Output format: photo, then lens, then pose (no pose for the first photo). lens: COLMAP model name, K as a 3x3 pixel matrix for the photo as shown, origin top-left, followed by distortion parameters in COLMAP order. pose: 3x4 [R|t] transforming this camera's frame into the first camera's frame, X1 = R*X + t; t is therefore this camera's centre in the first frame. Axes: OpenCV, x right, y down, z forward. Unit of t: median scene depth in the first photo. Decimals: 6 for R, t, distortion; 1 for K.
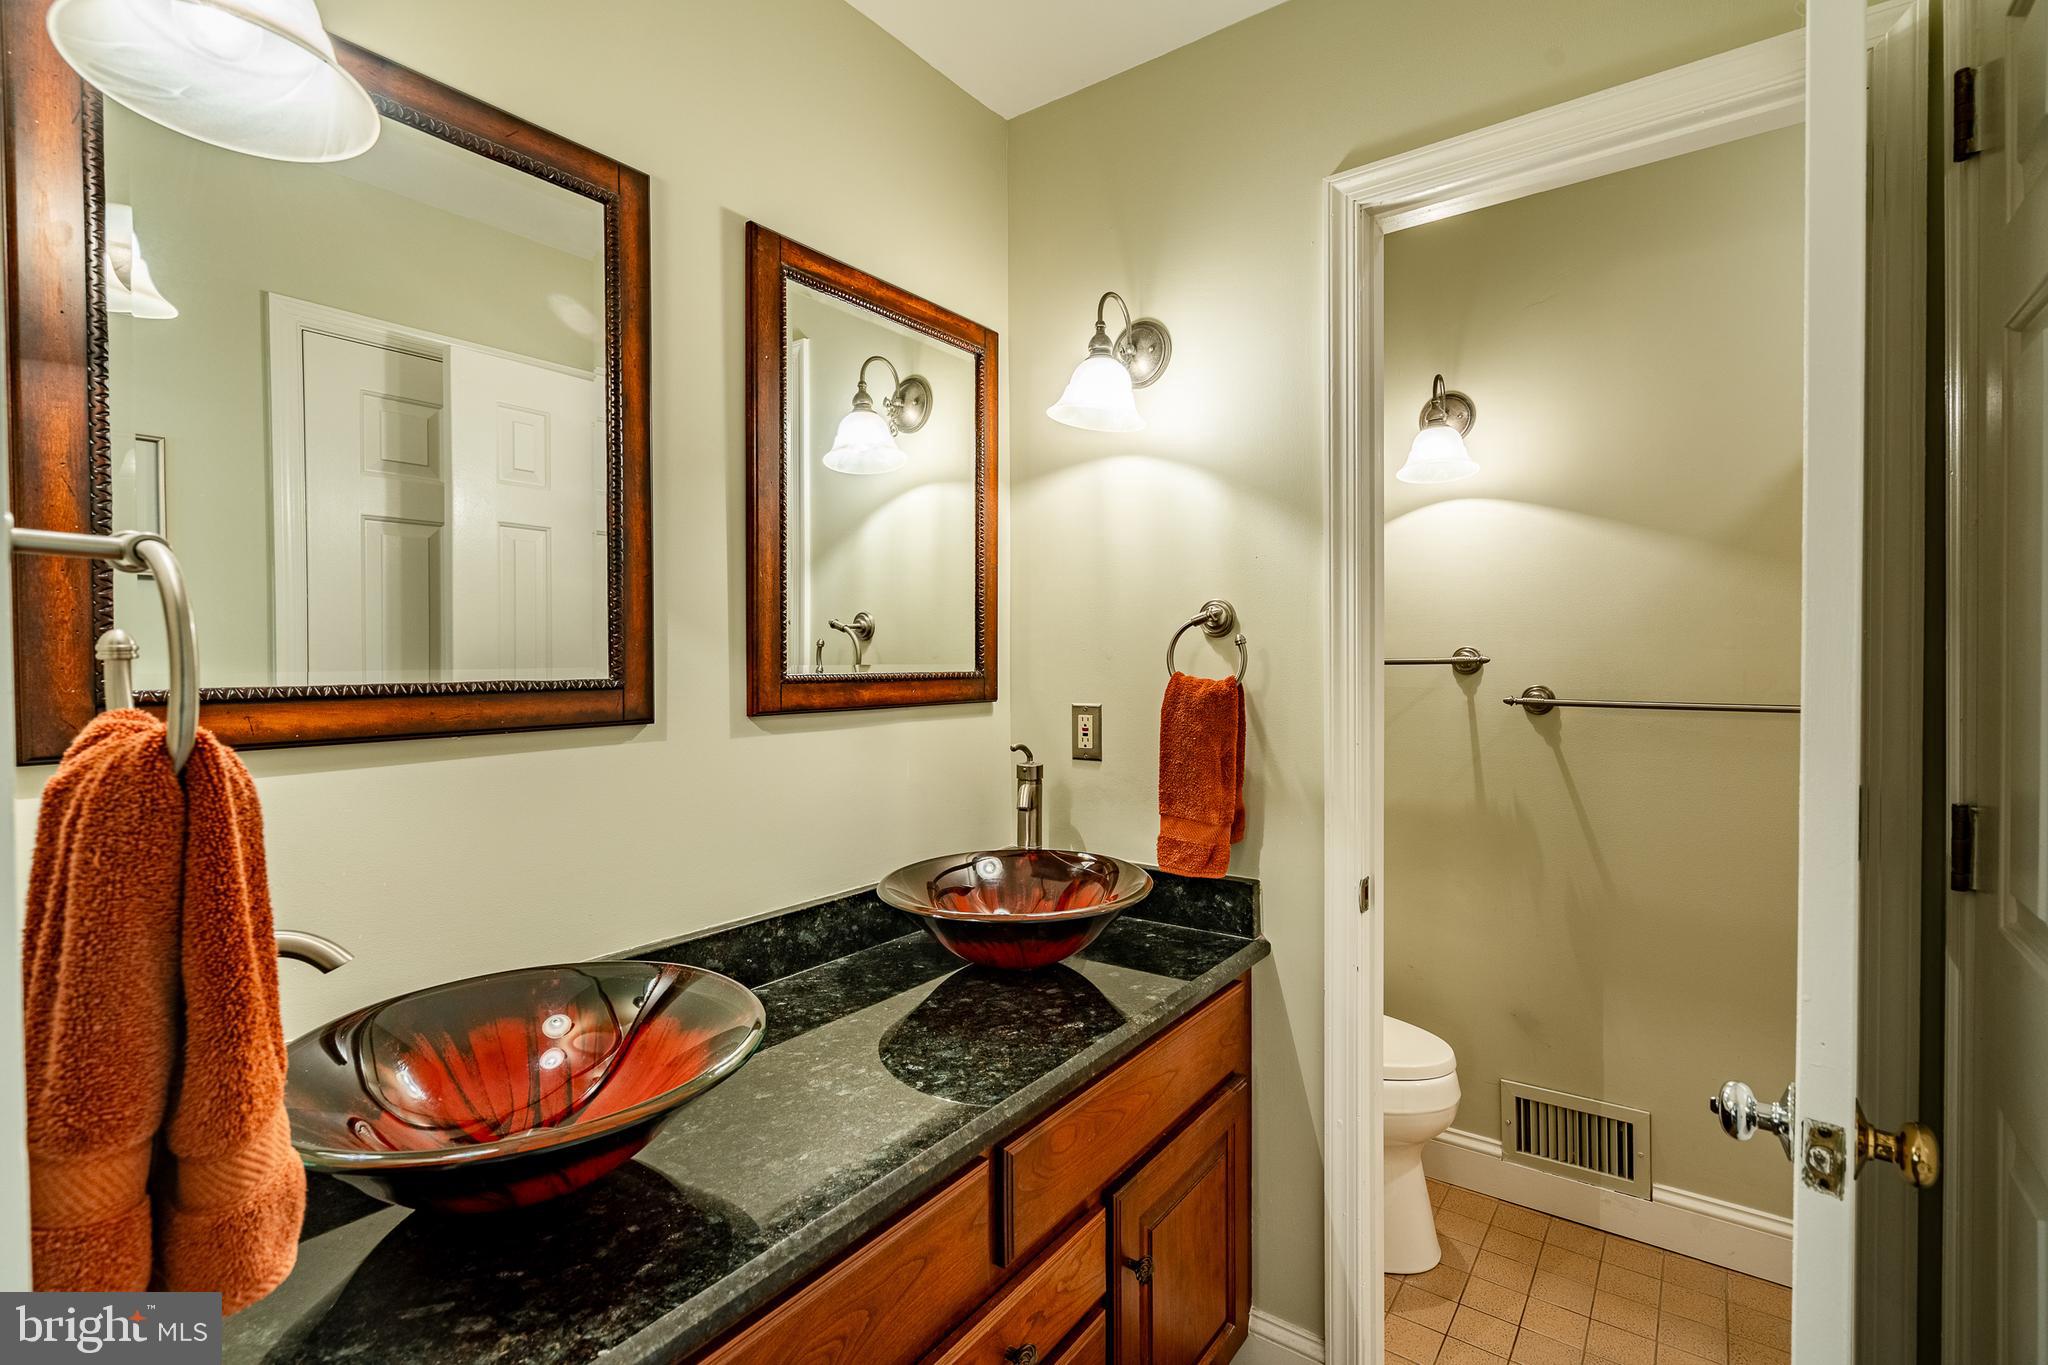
lens RADIAL K [[947.2, 0, 1024.2], [0, 947.2, 662.2], [0, 0, 1]] dist [0.000130, 0.000578]
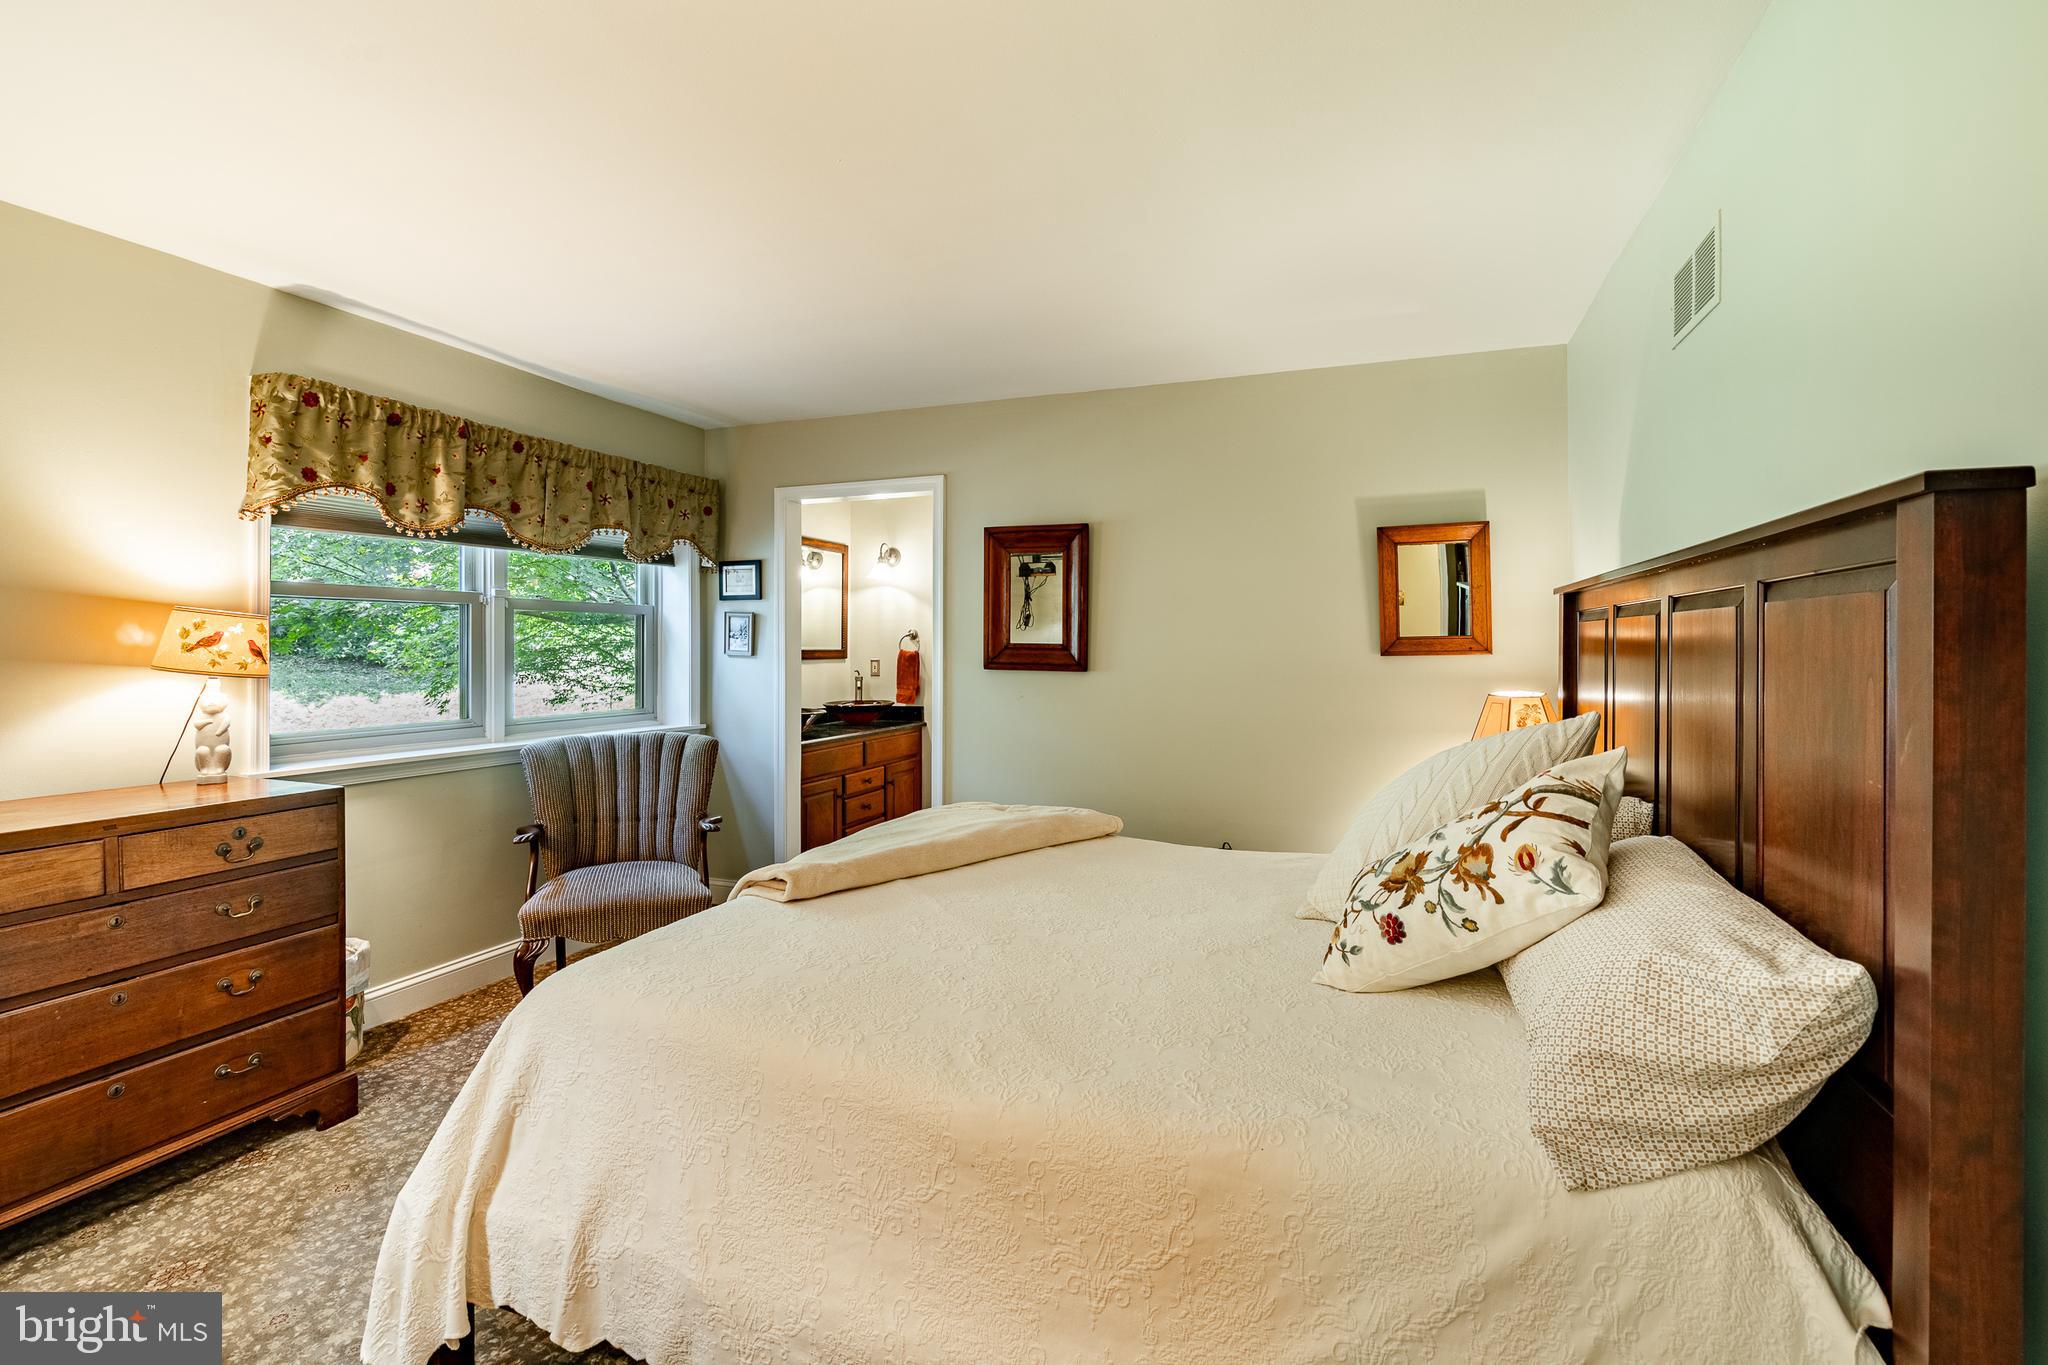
lens RADIAL K [[947.2, 0, 1024.2], [0, 947.2, 662.2], [0, 0, 1]] dist [0.000130, 0.000578]
pose [[0.964787, 0.003248, 0.263013, -0.320331], [-0.004892, 0.999972, 0.005594, 0.035147], [-0.262988, -0.006684, 0.964776, -2.473496]]
